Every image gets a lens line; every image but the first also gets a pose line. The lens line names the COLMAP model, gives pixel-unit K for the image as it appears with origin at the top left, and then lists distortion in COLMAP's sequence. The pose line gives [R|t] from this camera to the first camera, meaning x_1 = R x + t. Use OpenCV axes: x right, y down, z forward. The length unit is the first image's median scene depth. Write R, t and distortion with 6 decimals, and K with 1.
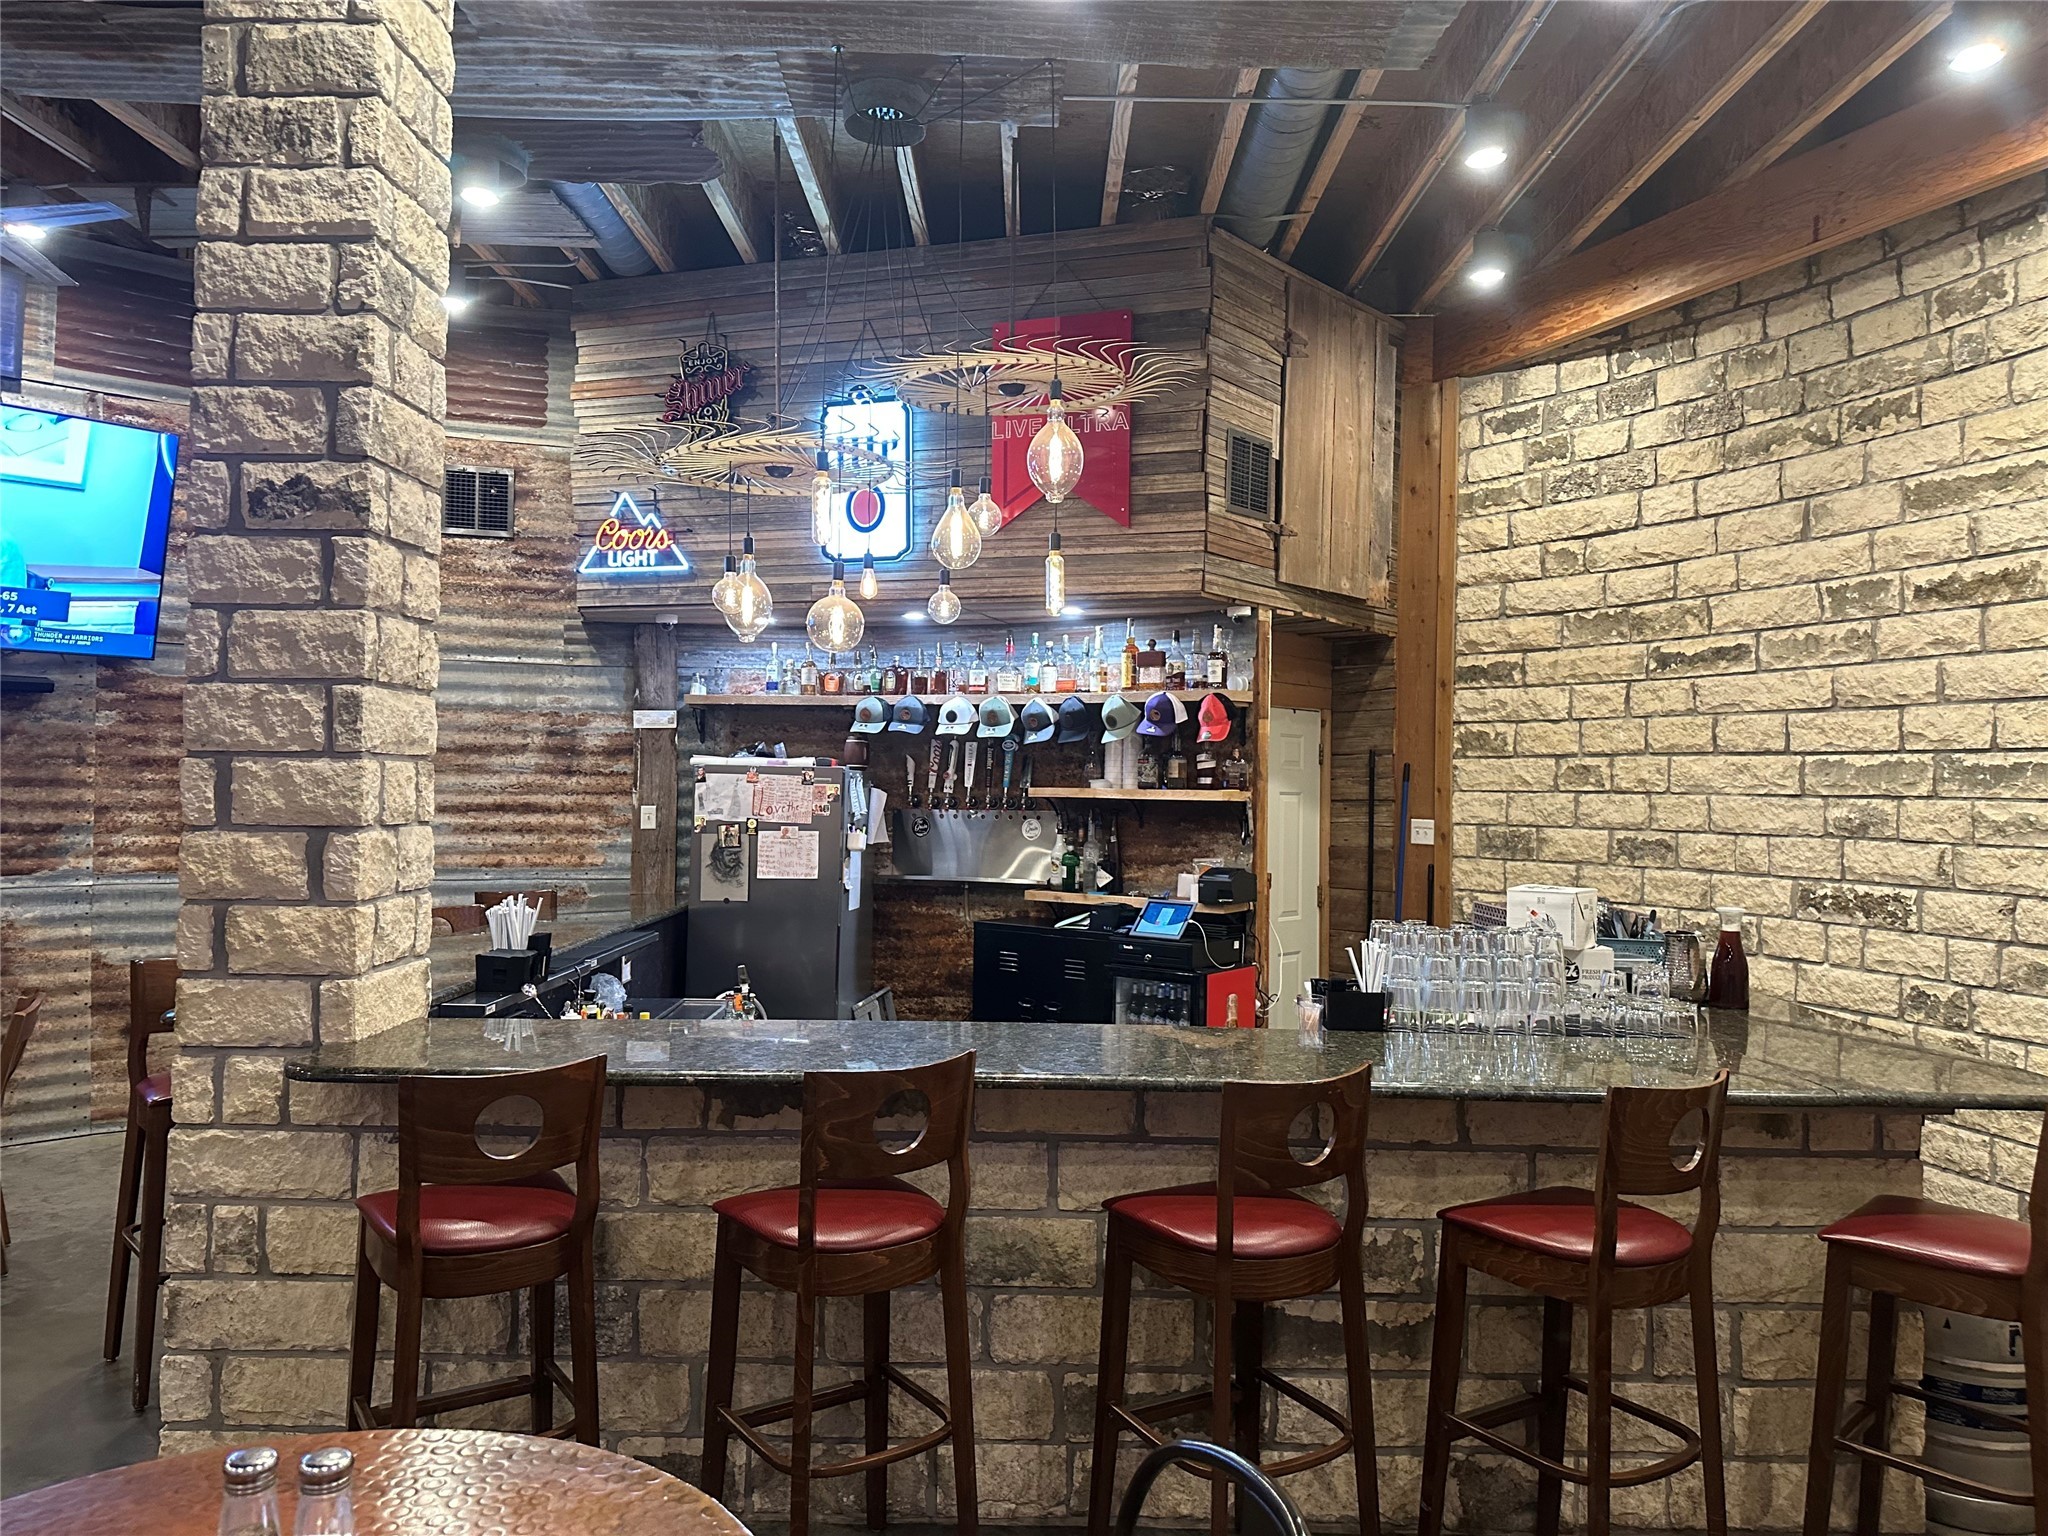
lens RADIAL K [[1463.2, 0, 1032.8], [0, 1463.2, 765.8], [0, 0, 1]] dist [0.060581, -0.088348]
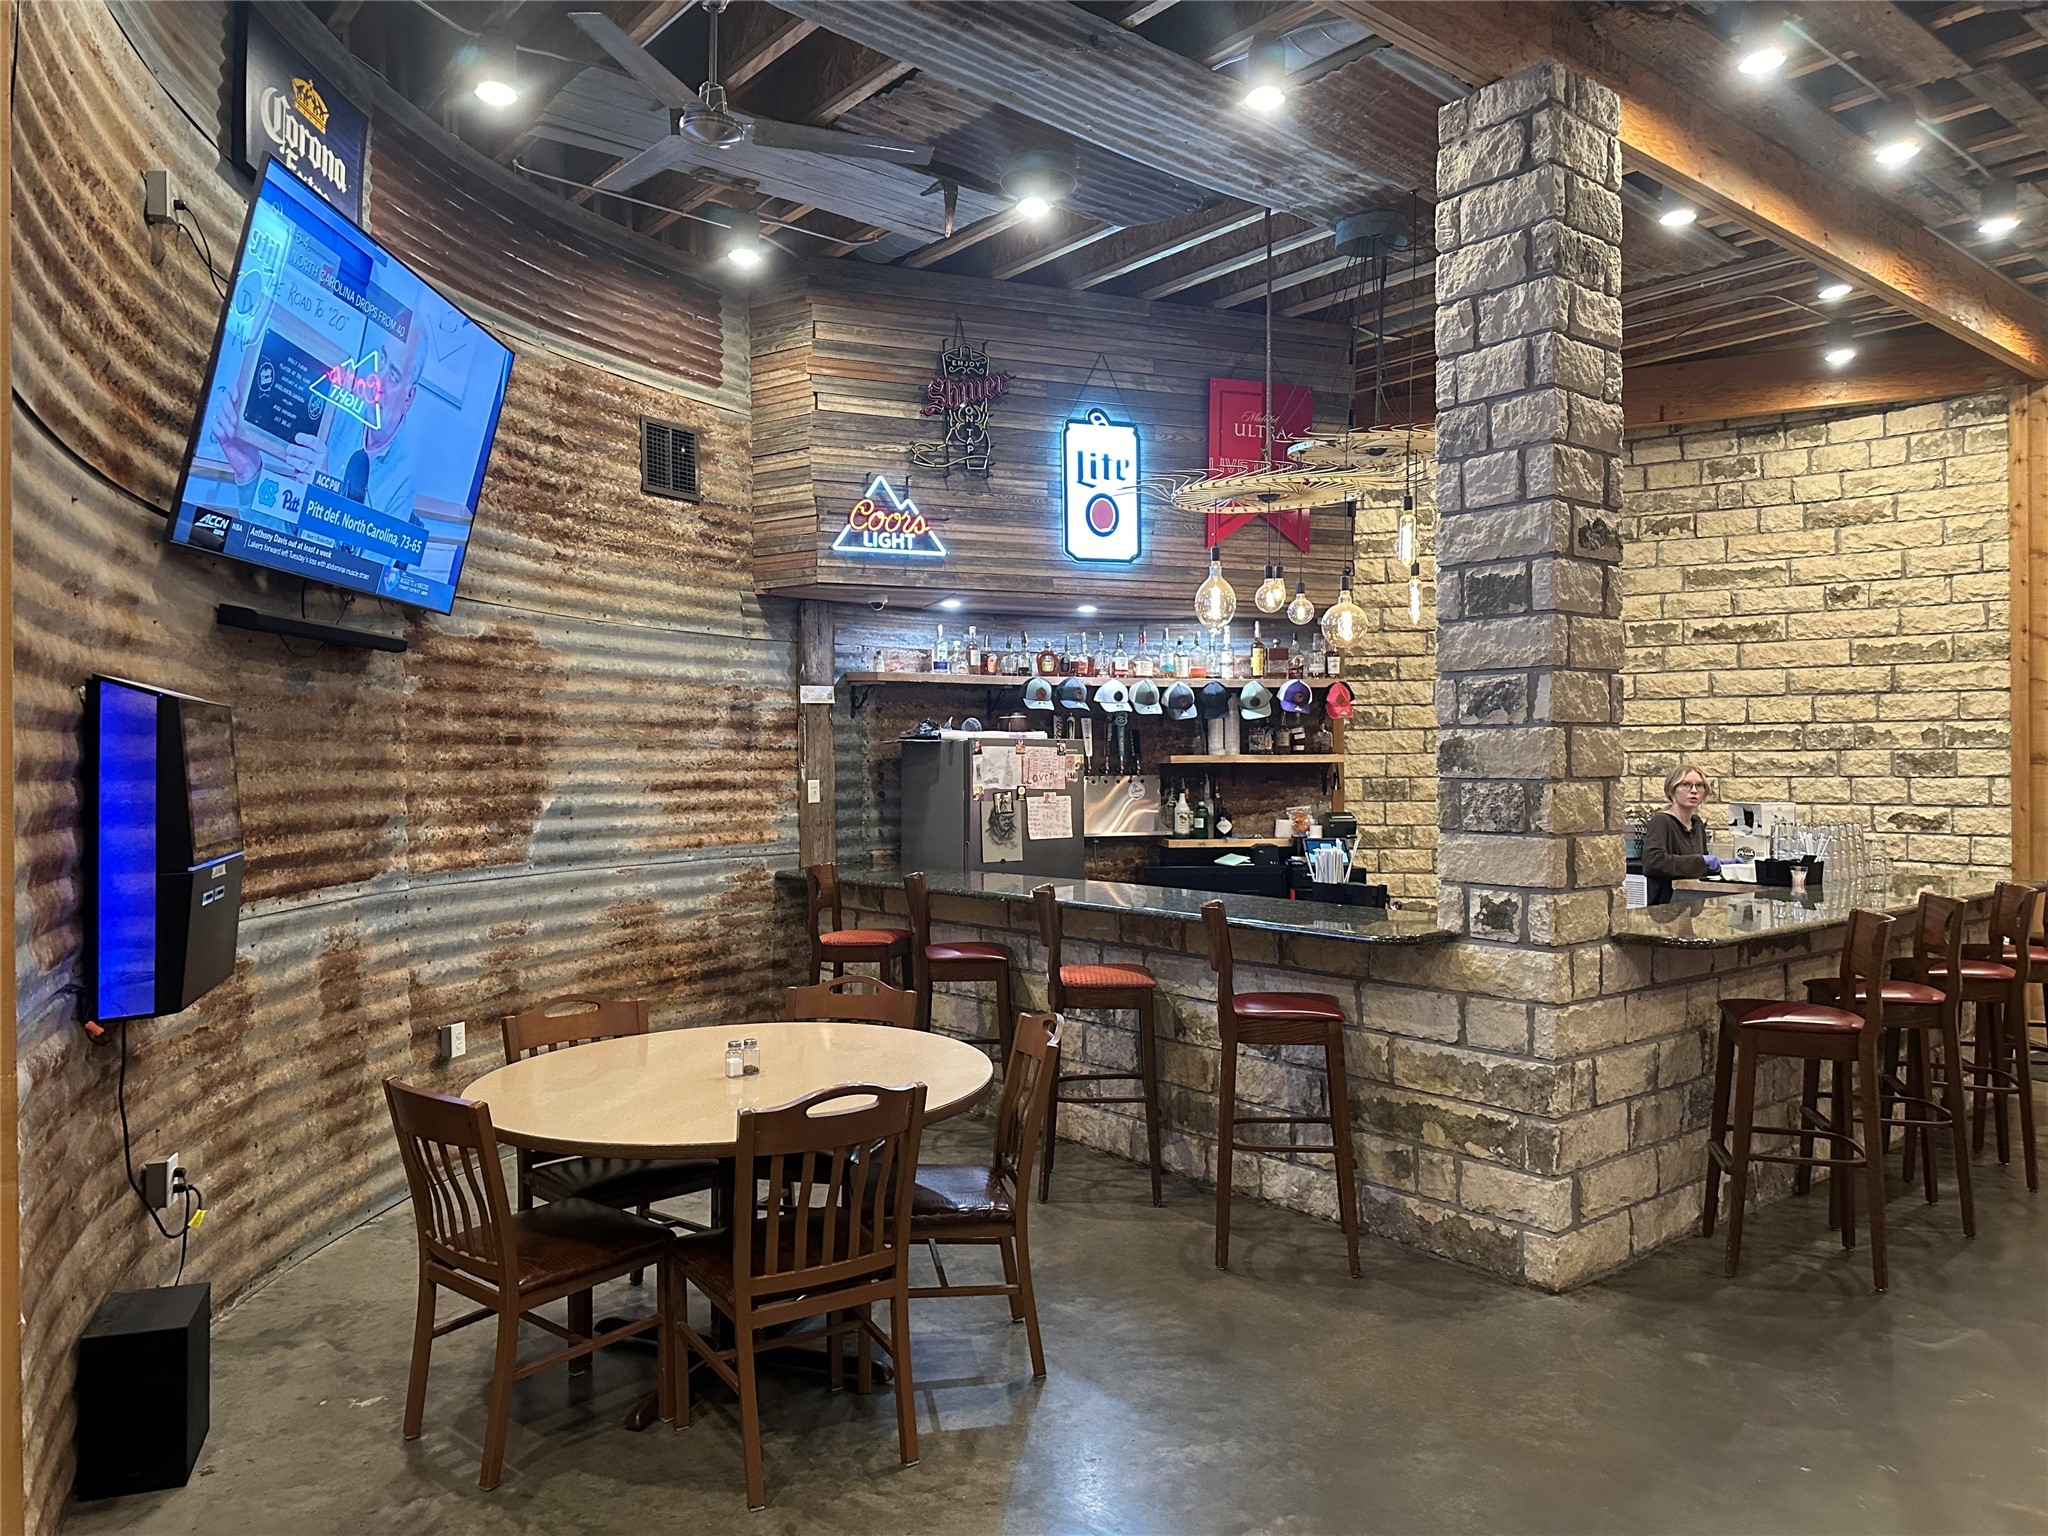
lens RADIAL K [[1463.2, 0, 1011.6], [0, 1463.2, 764.5], [0, 0, 1]] dist [0.060581, -0.088348]
pose [[0.759475, -0.017448, 0.650303, -0.893268], [0.008678, 0.999823, 0.016690, 0.000940], [-0.650479, -0.007032, 0.759492, 0.158583]]
